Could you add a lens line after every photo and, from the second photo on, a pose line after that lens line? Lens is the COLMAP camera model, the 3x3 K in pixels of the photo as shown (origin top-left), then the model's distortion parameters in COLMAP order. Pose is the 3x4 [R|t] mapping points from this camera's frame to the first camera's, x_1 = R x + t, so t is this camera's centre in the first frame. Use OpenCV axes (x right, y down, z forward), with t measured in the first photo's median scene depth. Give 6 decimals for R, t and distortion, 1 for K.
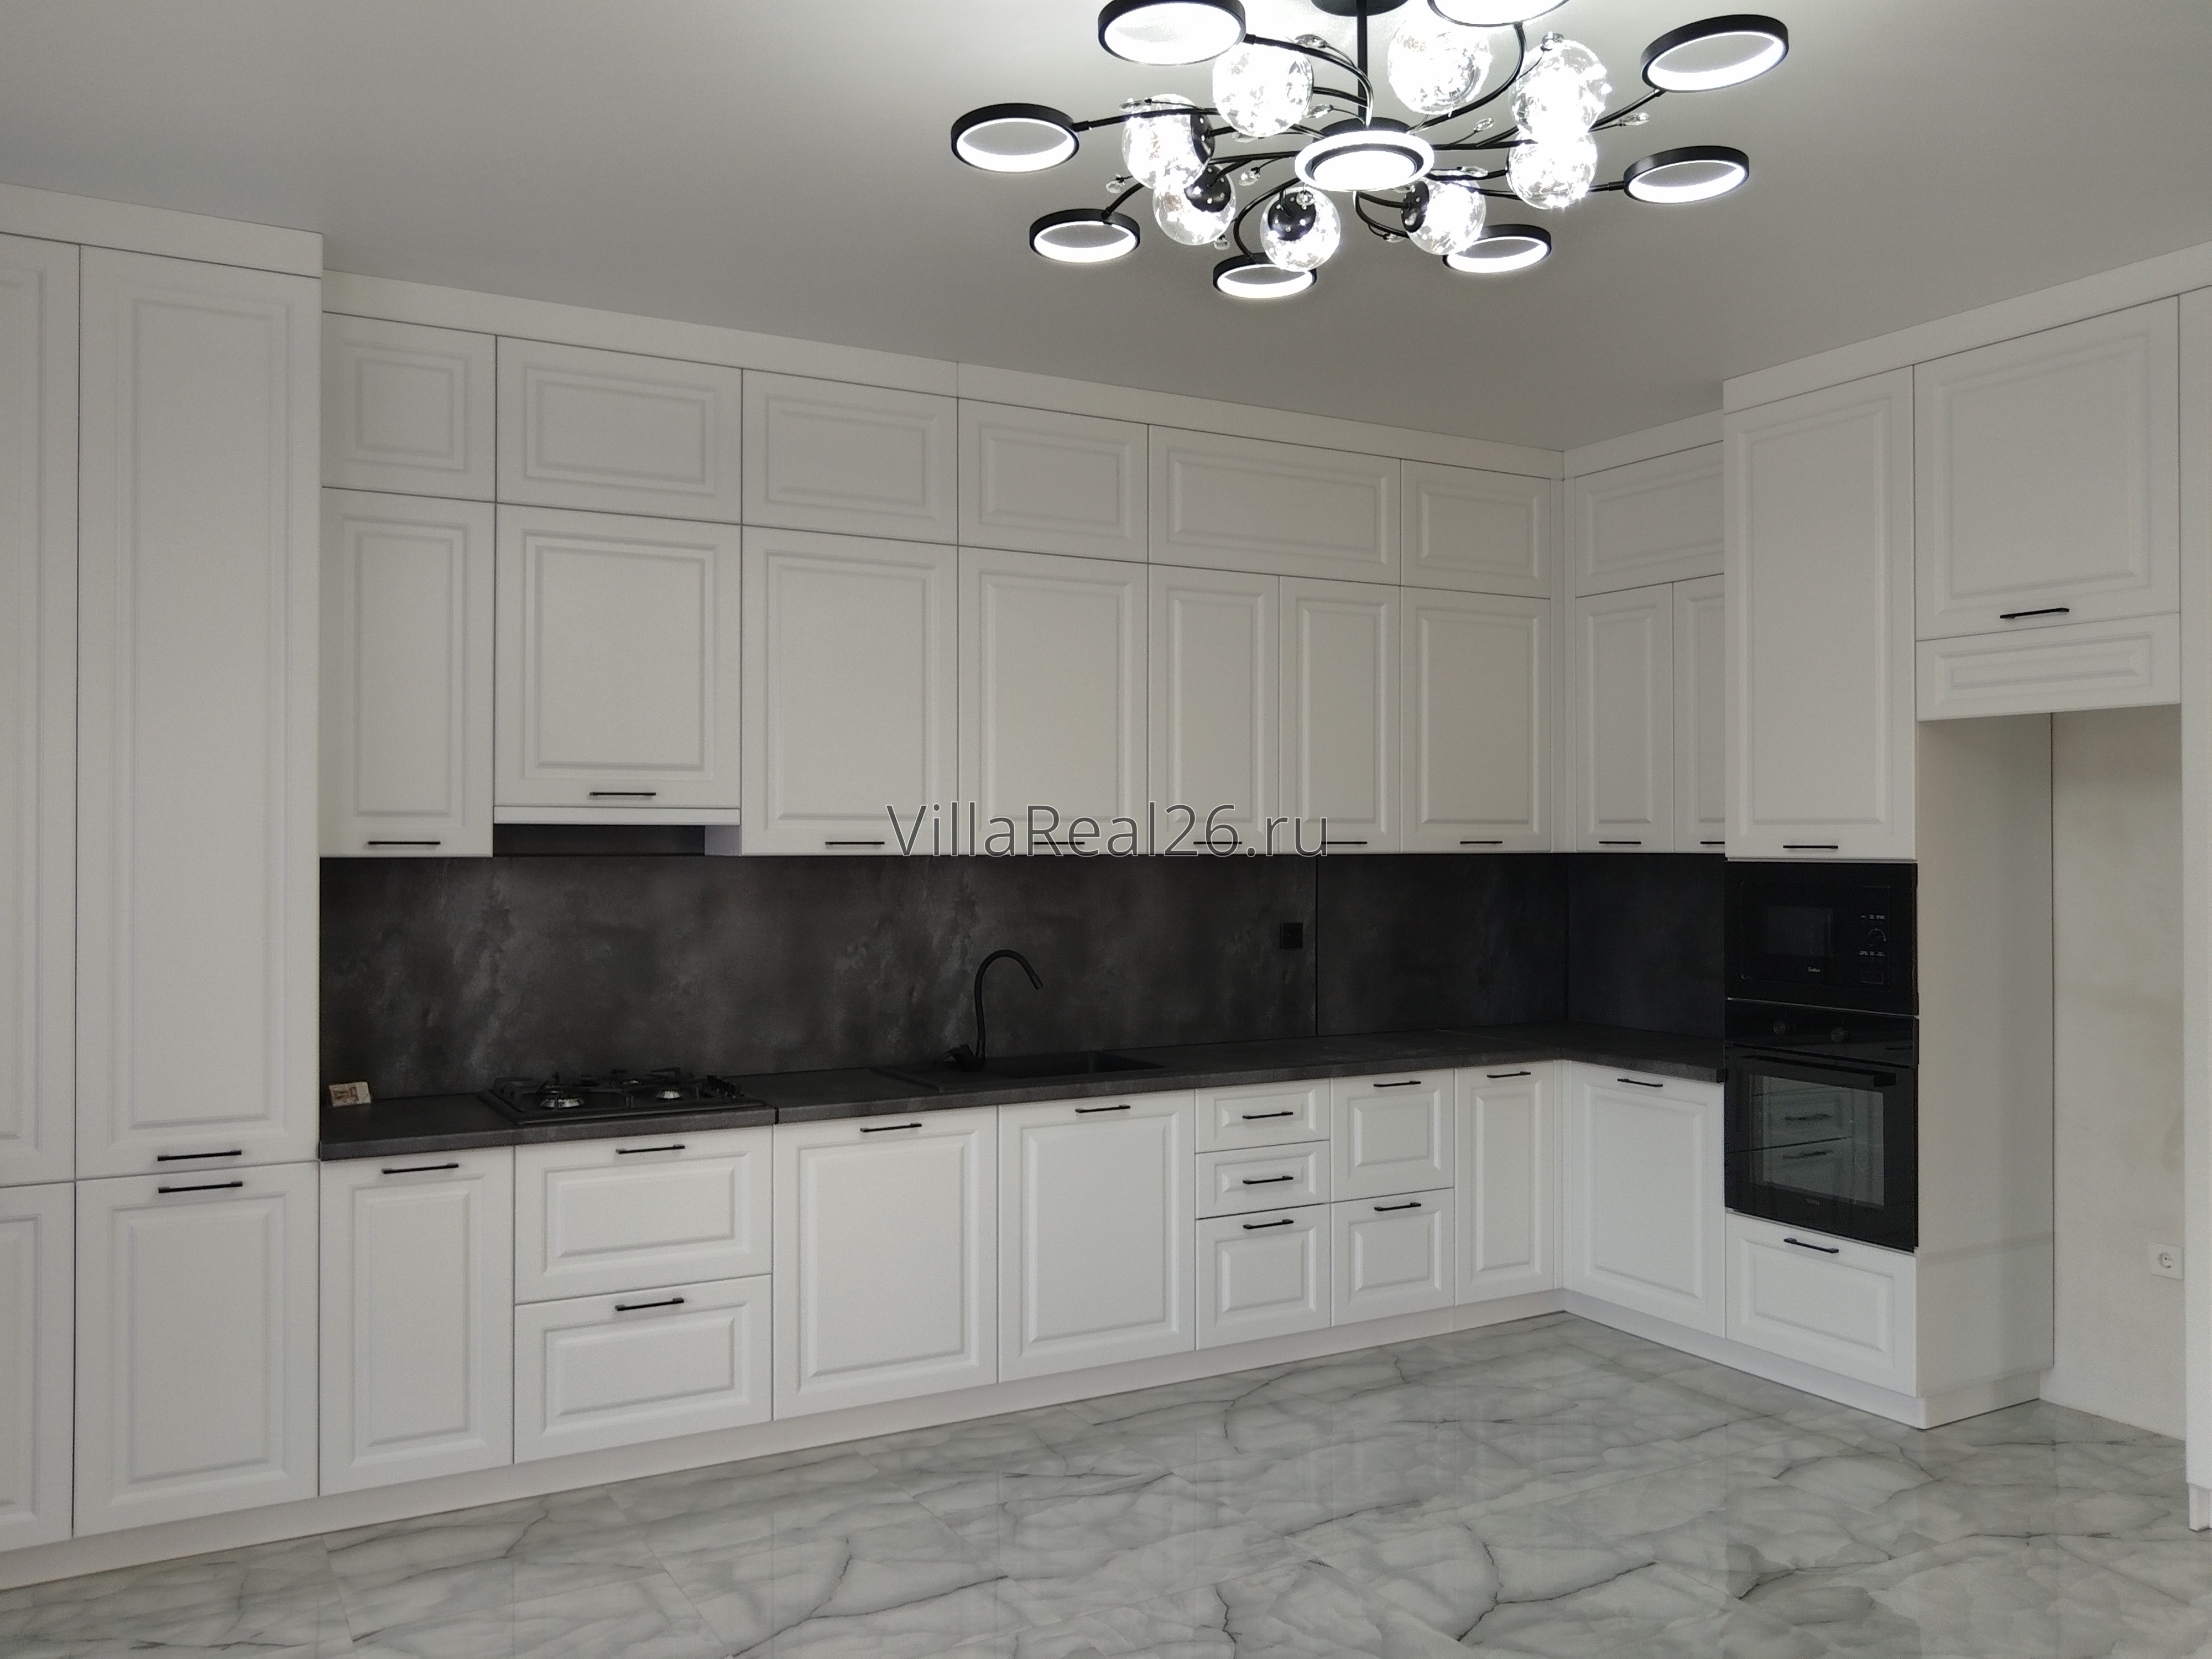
lens RADIAL K [[1739.5, 0, 1095.7], [0, 1739.5, 830.8], [0, 0, 1]] dist [-0.010433, 0.006066]
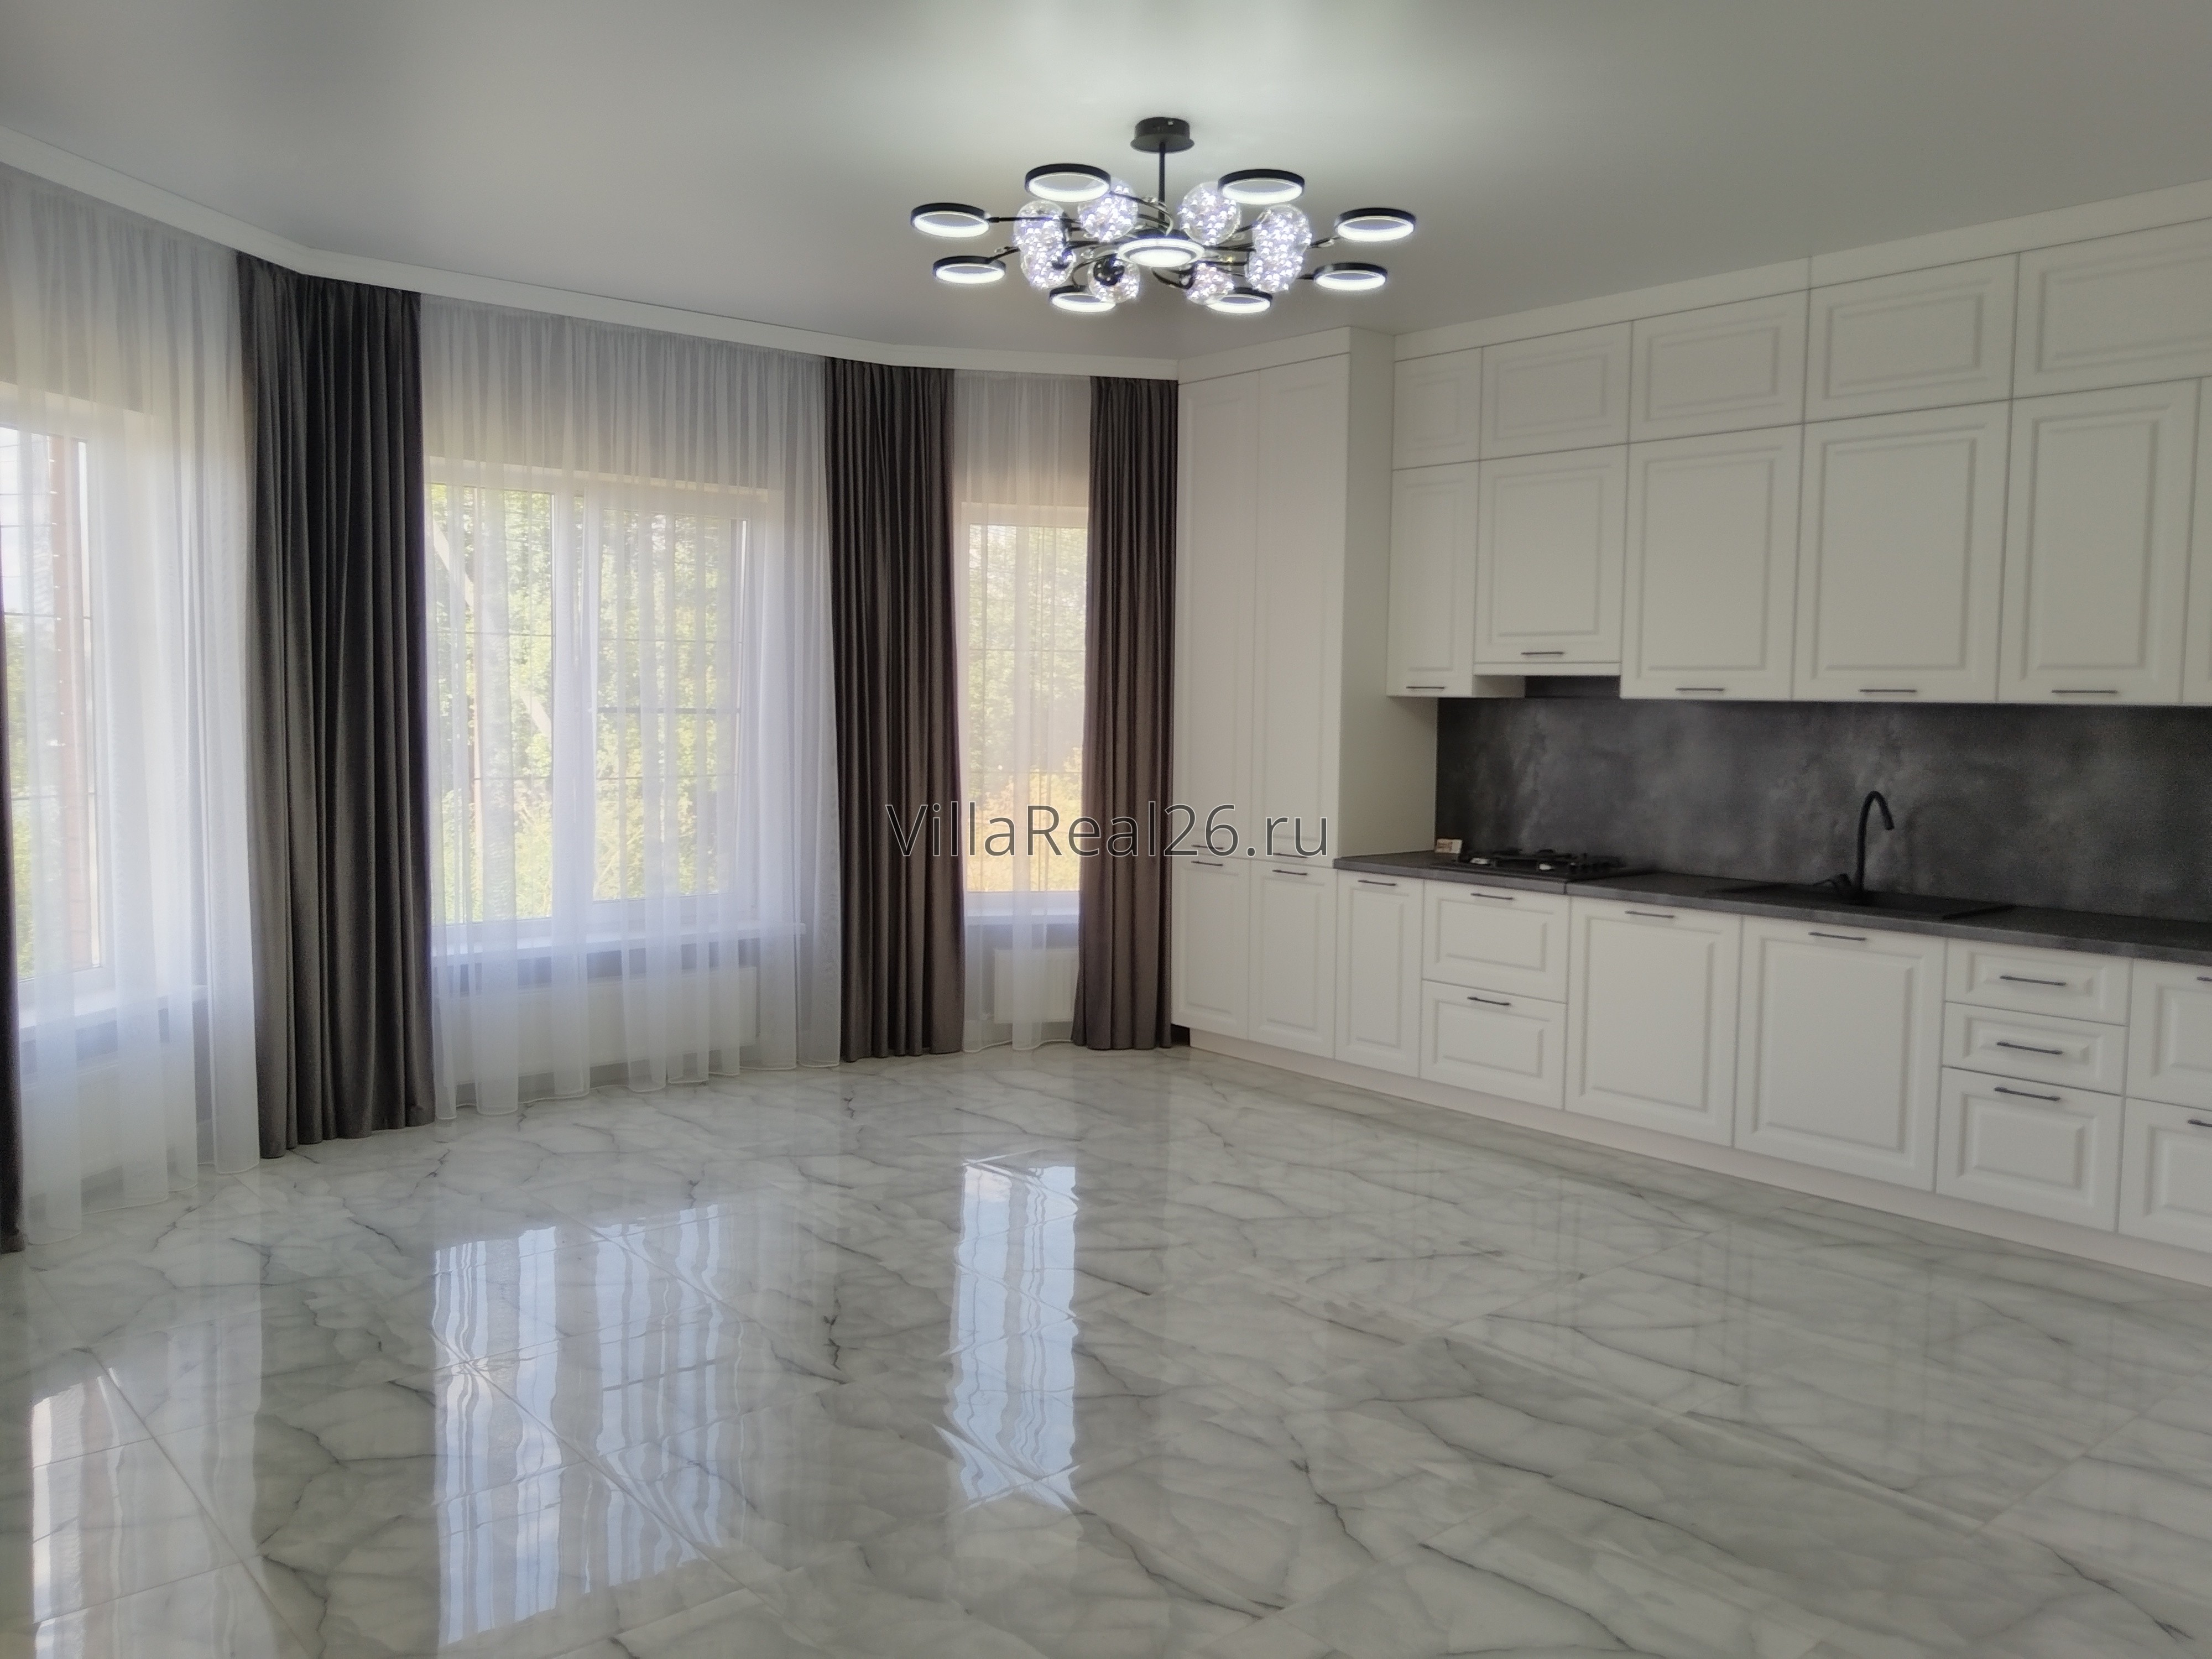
lens RADIAL K [[1733.8, 0, 1120.5], [0, 1733.8, 825.8], [0, 0, 1]] dist [0.046272, -0.069705]
pose [[0.214251, 0.079076, -0.973573, 1.000821], [-0.006230, 0.996808, 0.079592, 0.007601], [0.976759, -0.010987, 0.214060, 0.344175]]
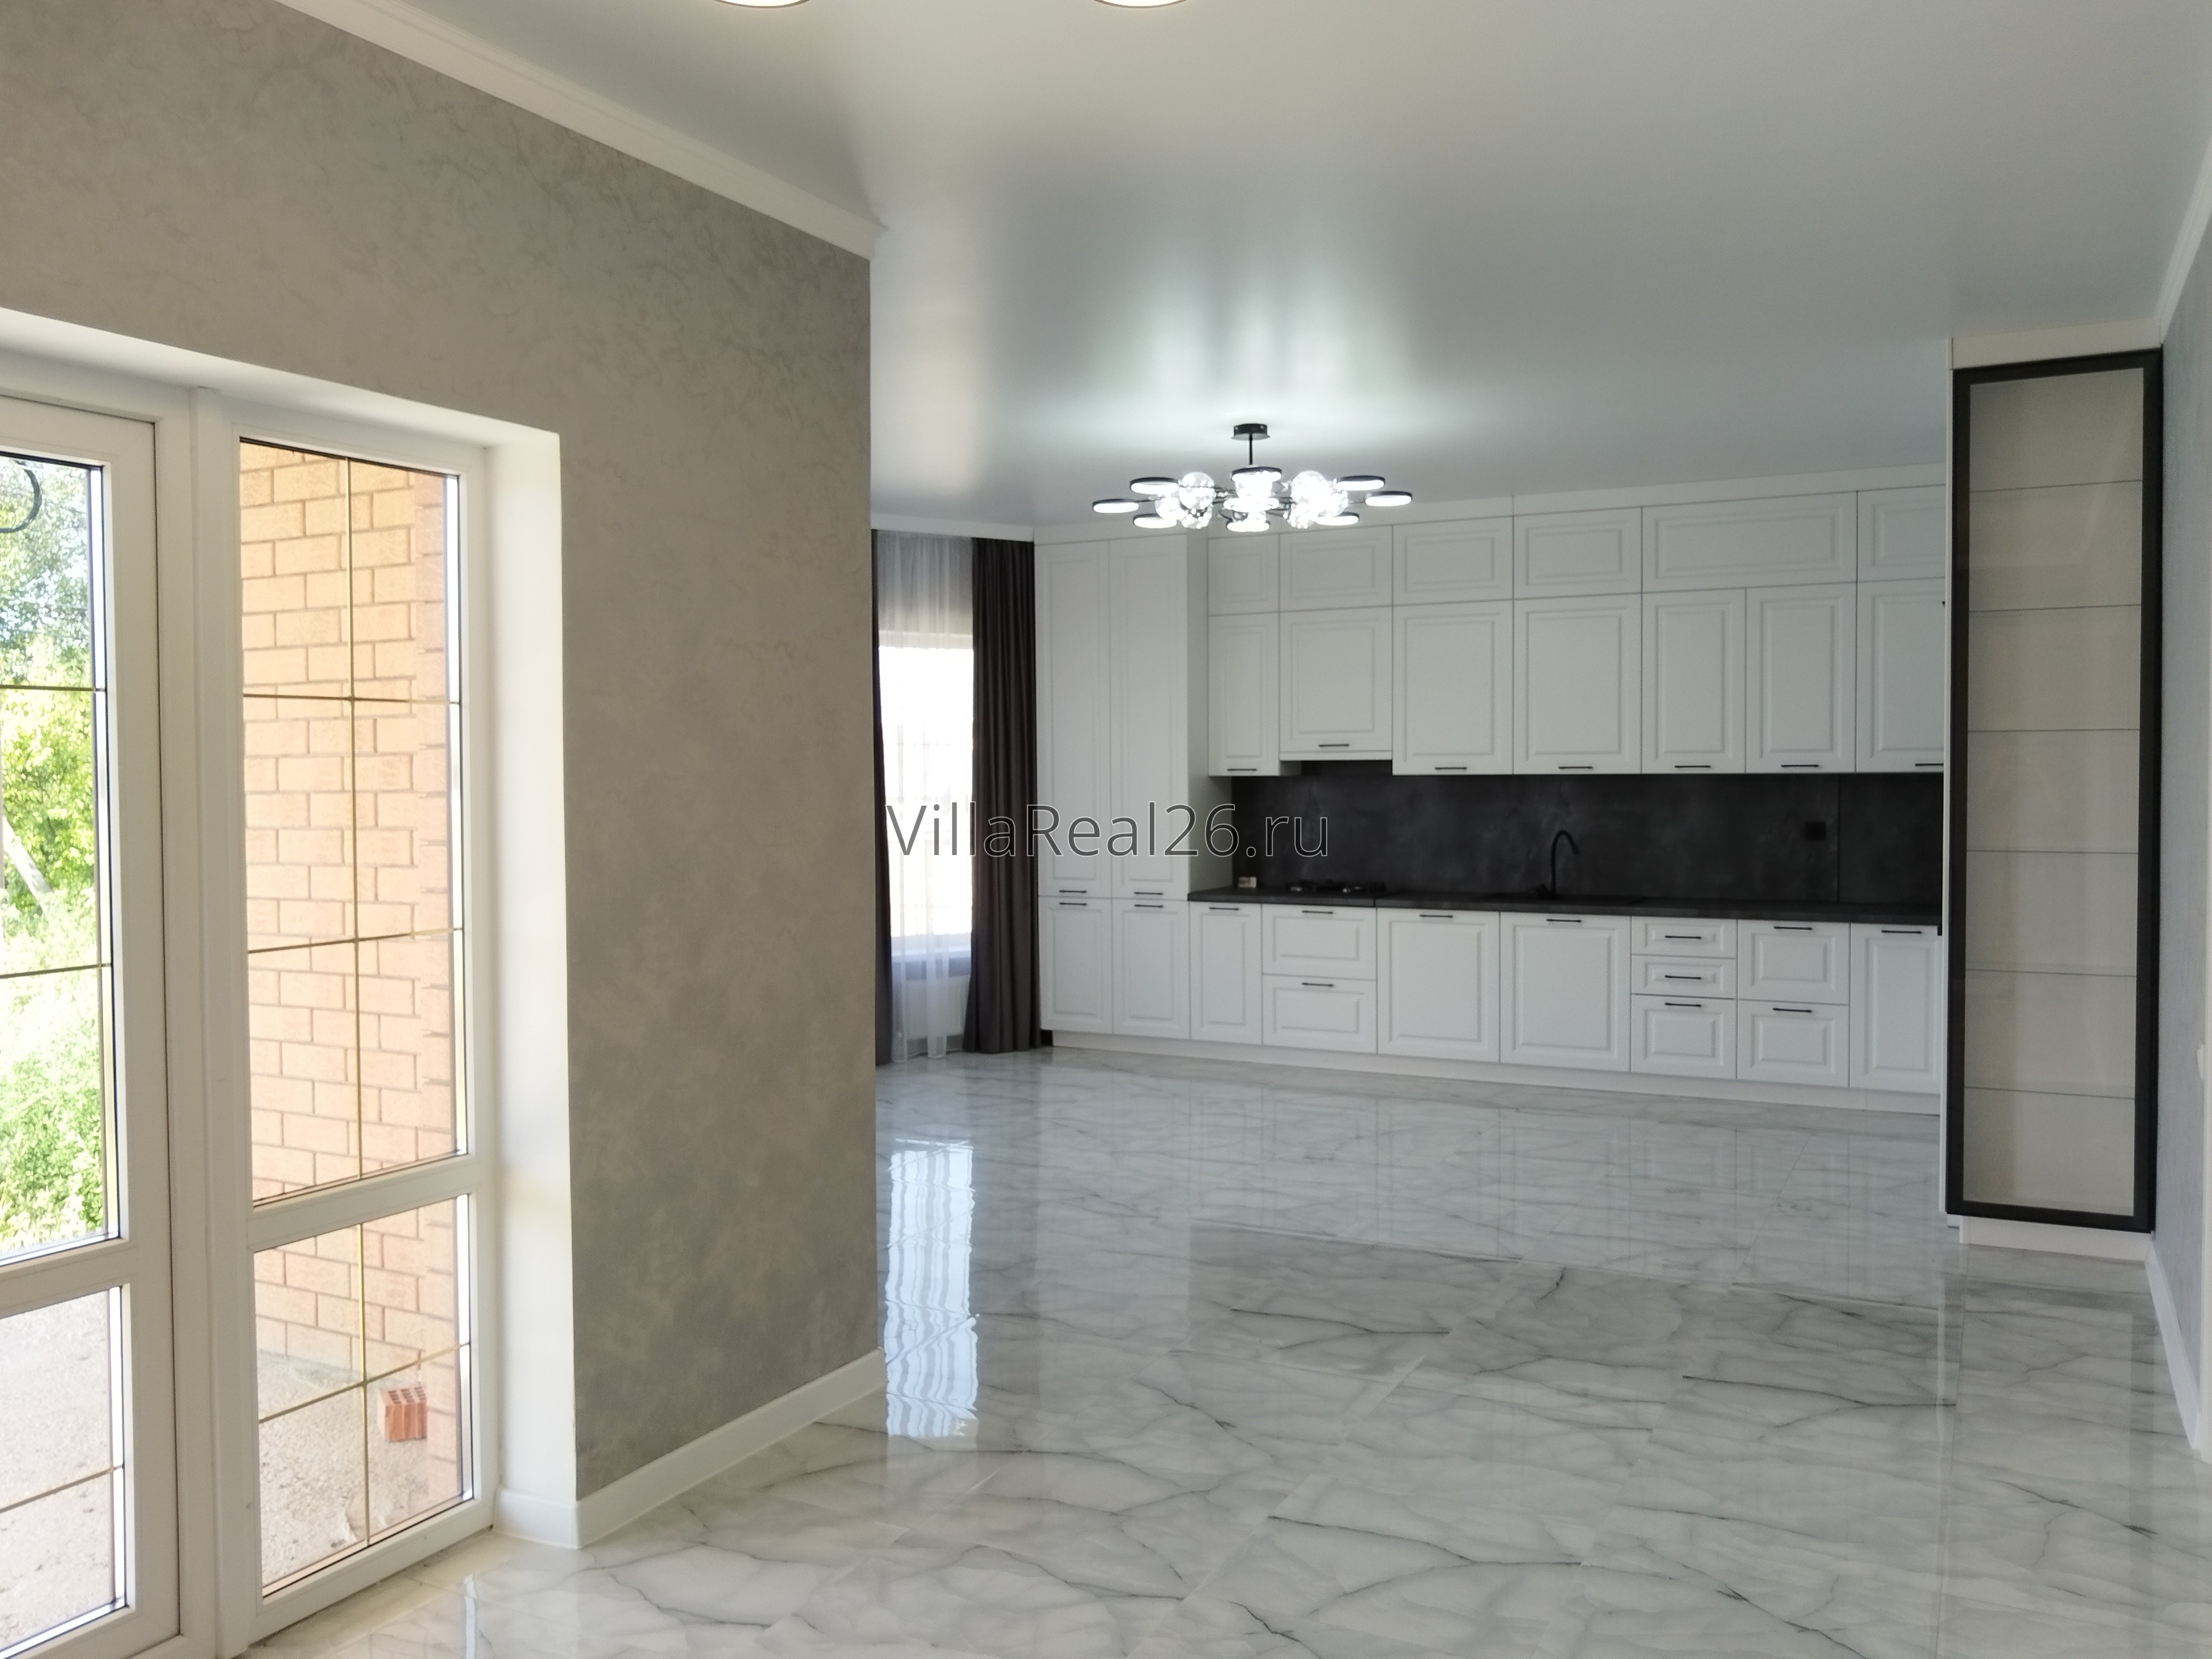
lens RADIAL K [[1739.5, 0, 1095.7], [0, 1739.5, 830.8], [0, 0, 1]] dist [-0.010433, 0.006066]
pose [[0.547660, 0.028205, -0.836225, 1.252065], [0.011991, 0.999064, 0.041550, -0.008421], [0.836615, -0.032782, 0.546810, -0.358542]]
